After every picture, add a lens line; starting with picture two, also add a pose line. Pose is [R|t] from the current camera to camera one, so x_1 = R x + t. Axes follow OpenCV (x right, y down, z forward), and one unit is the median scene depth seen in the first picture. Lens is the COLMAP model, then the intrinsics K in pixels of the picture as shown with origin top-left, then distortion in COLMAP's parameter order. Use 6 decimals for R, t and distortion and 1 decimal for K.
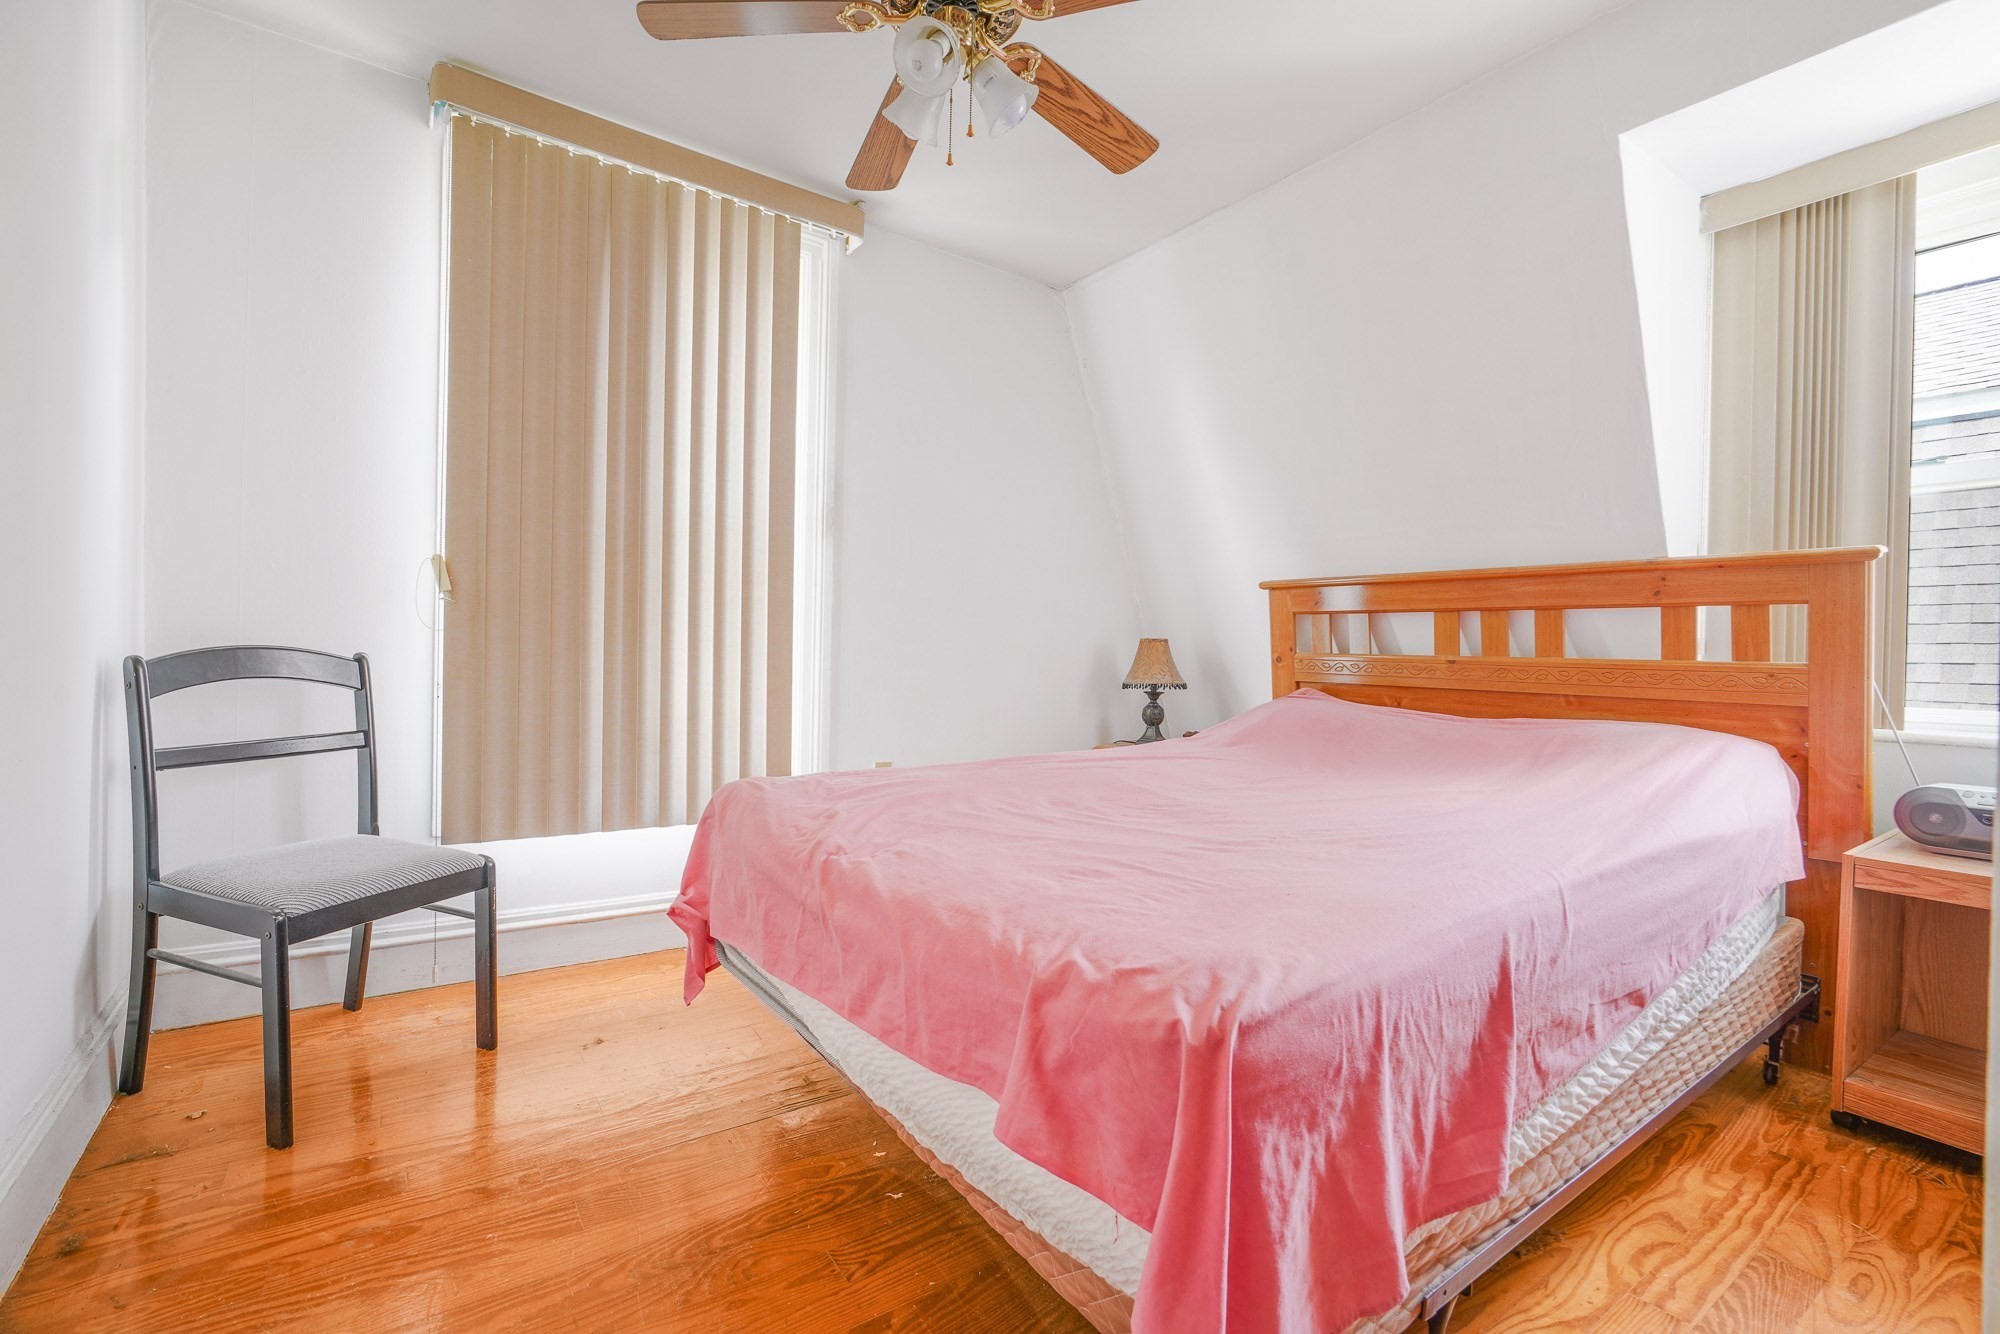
lens RADIAL K [[894.2, 0, 1004.4], [0, 894.2, 672.0], [0, 0, 1]] dist [-0.010943, 0.004083]
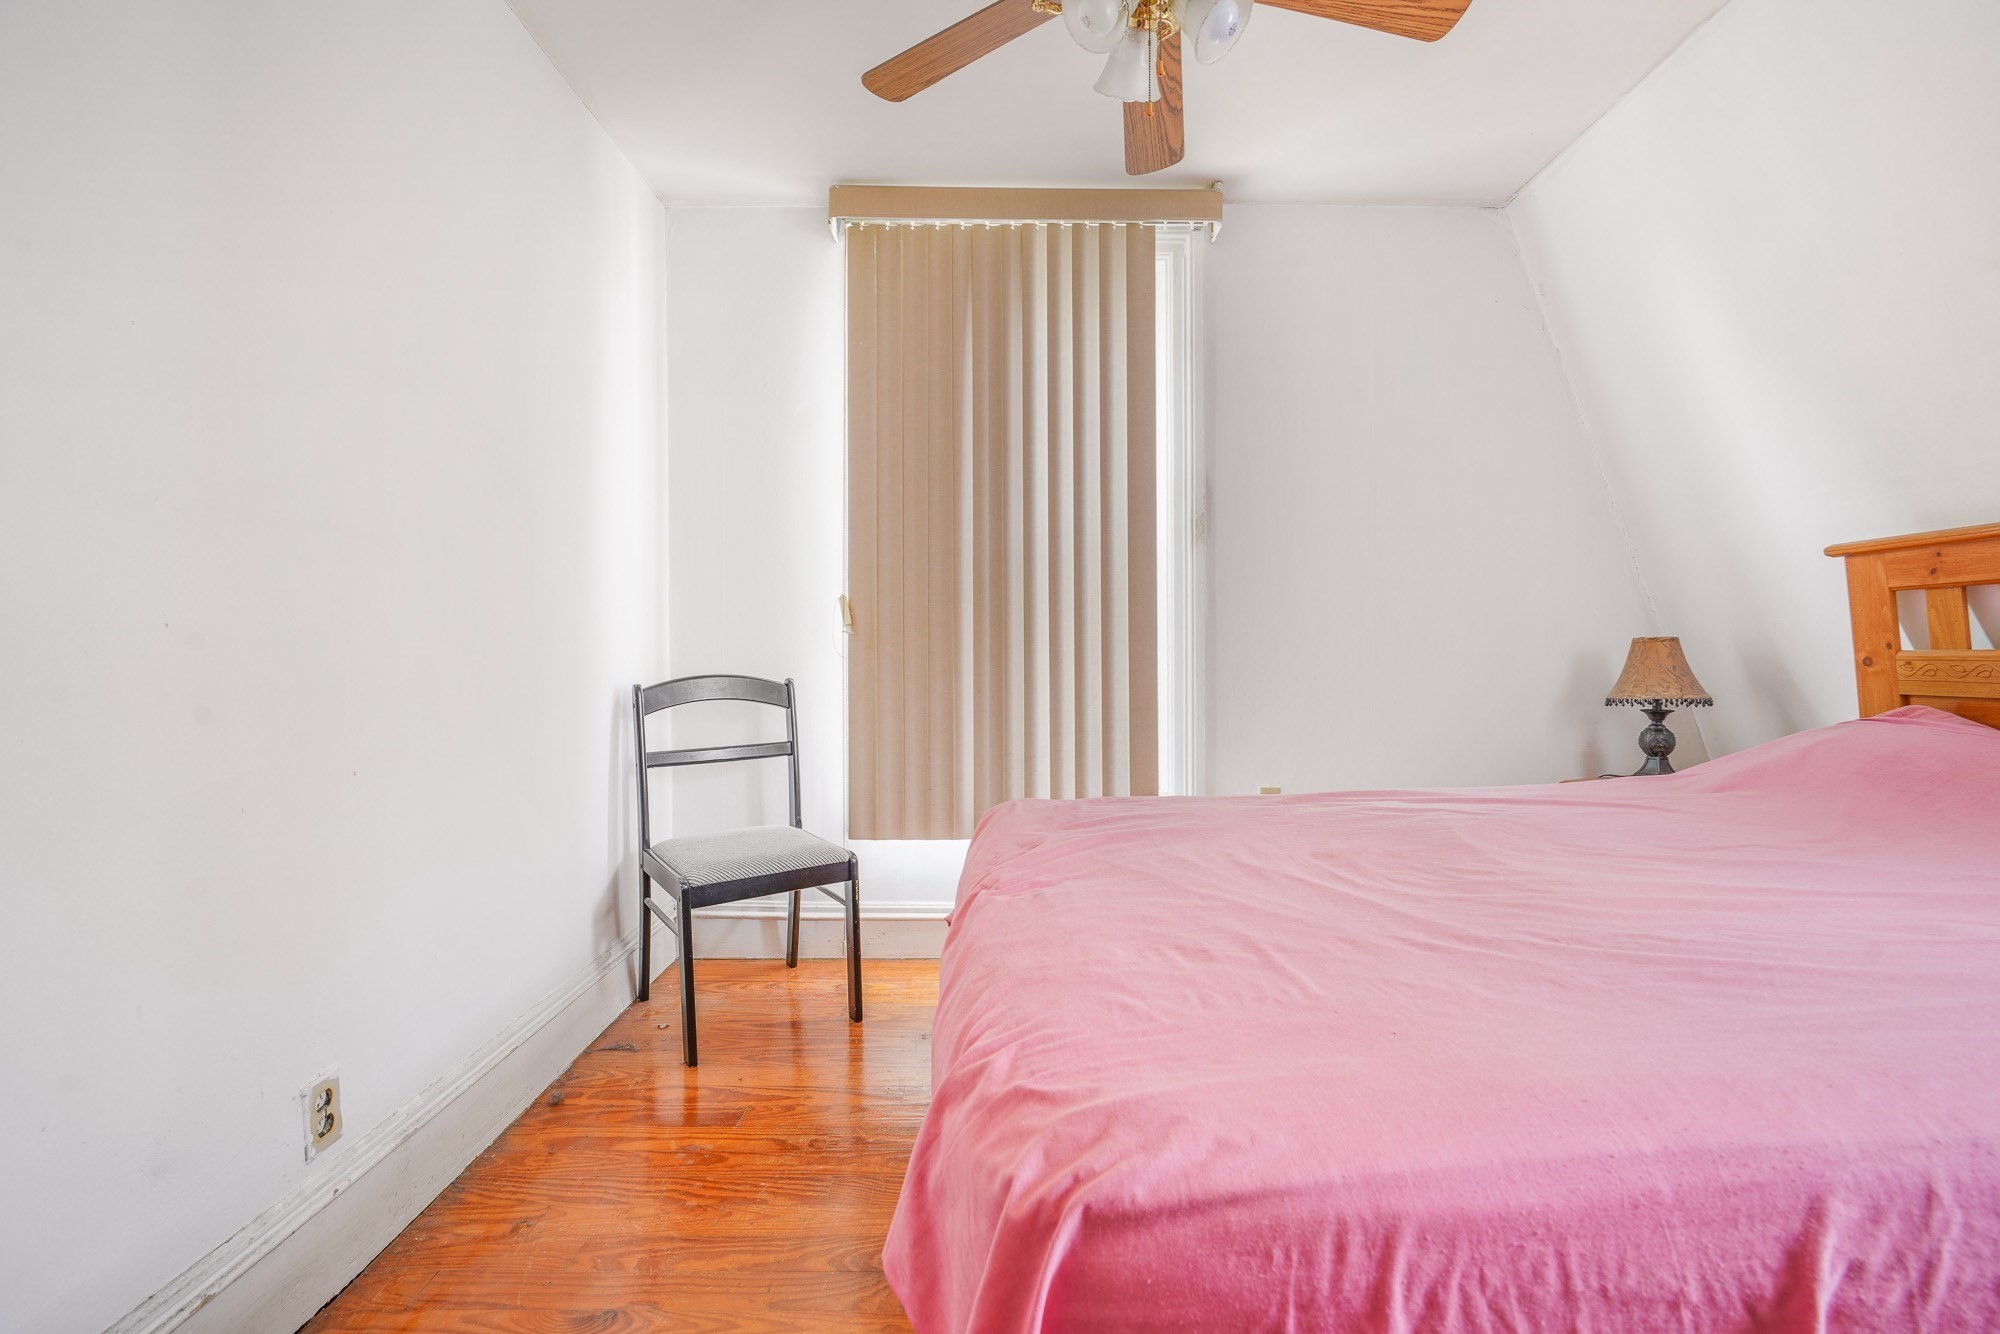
lens RADIAL K [[894.2, 0, 1004.4], [0, 894.2, 672.0], [0, 0, 1]] dist [-0.010943, 0.004083]
pose [[0.818409, -0.020760, -0.574261, 0.249749], [0.012666, 0.999756, -0.018091, -0.004138], [0.574497, 0.007532, 0.818472, 0.159748]]
